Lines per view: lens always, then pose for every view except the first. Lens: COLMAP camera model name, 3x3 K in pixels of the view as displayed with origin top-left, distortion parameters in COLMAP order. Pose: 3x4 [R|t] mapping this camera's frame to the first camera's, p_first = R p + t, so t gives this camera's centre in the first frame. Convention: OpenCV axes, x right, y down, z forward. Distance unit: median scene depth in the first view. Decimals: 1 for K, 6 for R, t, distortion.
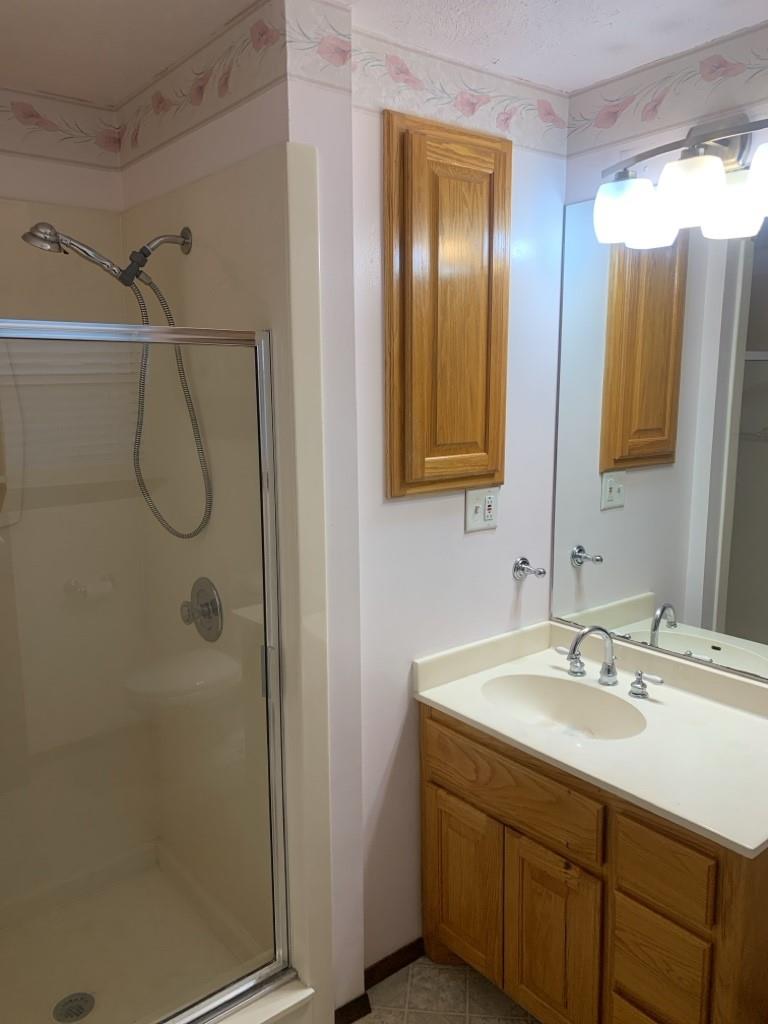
lens RADIAL K [[791.2, 0, 384.0], [0, 791.2, 512.0], [0, 0, 1]] dist [0.043921, -0.055633]
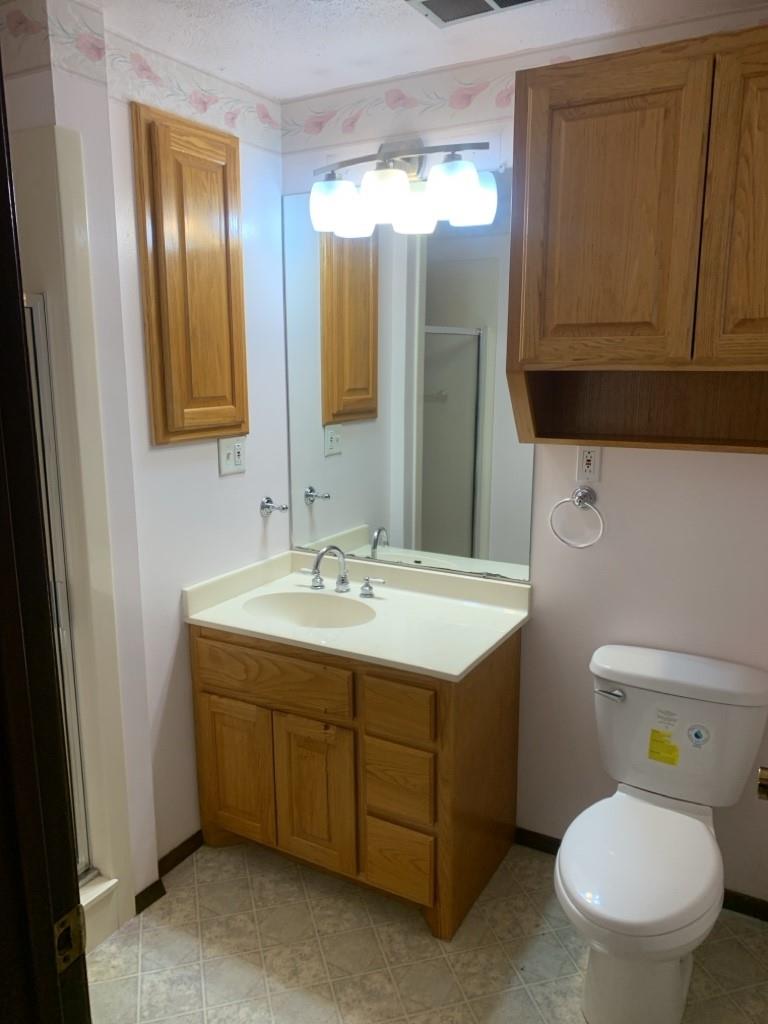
lens RADIAL K [[791.2, 0, 384.0], [0, 791.2, 512.0], [0, 0, 1]] dist [0.043921, -0.055633]
pose [[0.927485, -0.067584, 0.367700, -0.111351], [0.057331, 0.997603, 0.038751, 0.050992], [-0.369437, -0.014860, 0.929137, -0.179356]]
